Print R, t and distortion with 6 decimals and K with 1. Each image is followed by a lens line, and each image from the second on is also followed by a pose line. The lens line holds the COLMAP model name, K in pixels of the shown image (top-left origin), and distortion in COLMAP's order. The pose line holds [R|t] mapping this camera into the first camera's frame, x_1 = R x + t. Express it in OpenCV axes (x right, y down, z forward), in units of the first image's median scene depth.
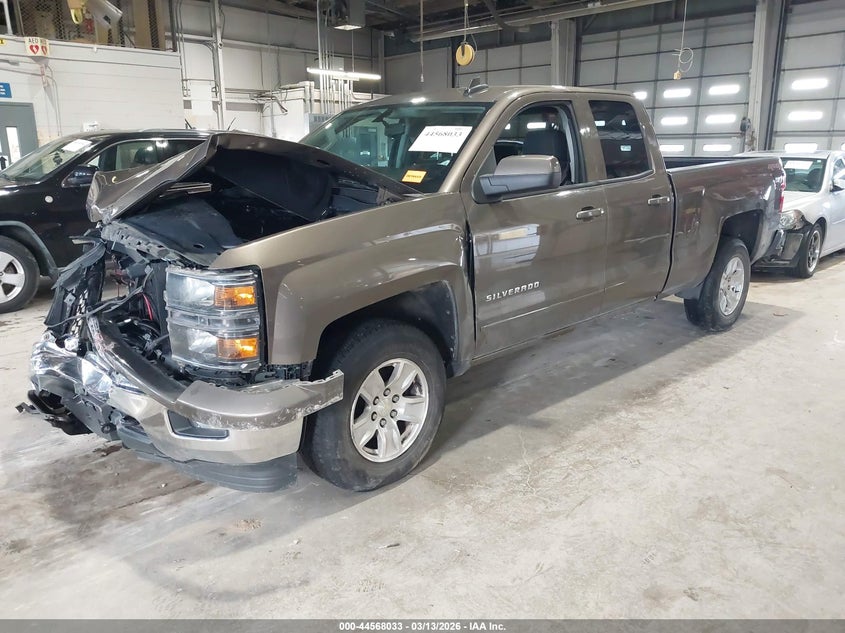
lens RADIAL K [[650.2, 0, 426.4], [0, 650.2, 319.4], [0, 0, 1]] dist [0.000337, -0.004413]
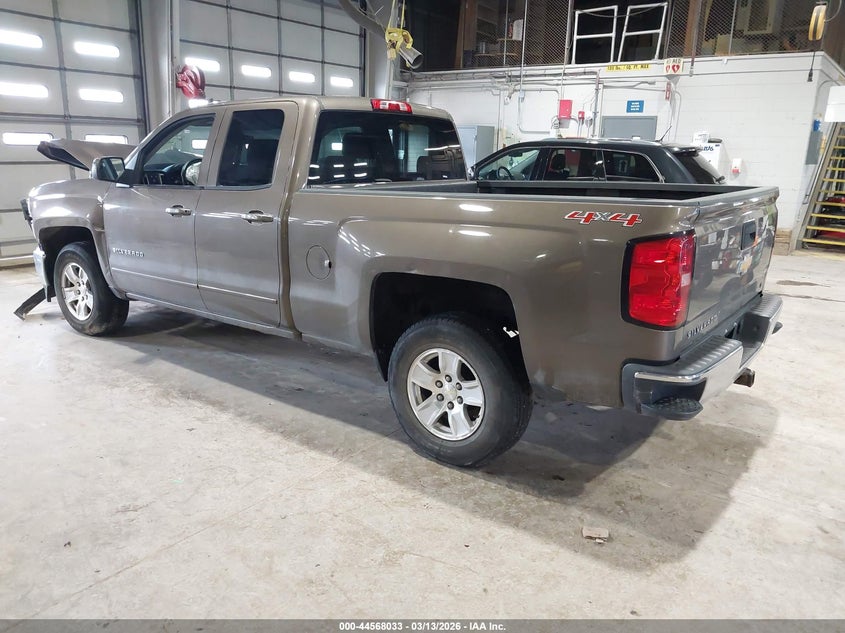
lens RADIAL K [[650.2, 0, 425.4], [0, 650.2, 314.6], [0, 0, 1]] dist [0.000337, -0.004413]
pose [[0.150490, 0.244424, -0.957919, 1.239268], [-0.254657, 0.945840, 0.201335, -0.286794], [0.955250, 0.213642, 0.204584, 1.014079]]
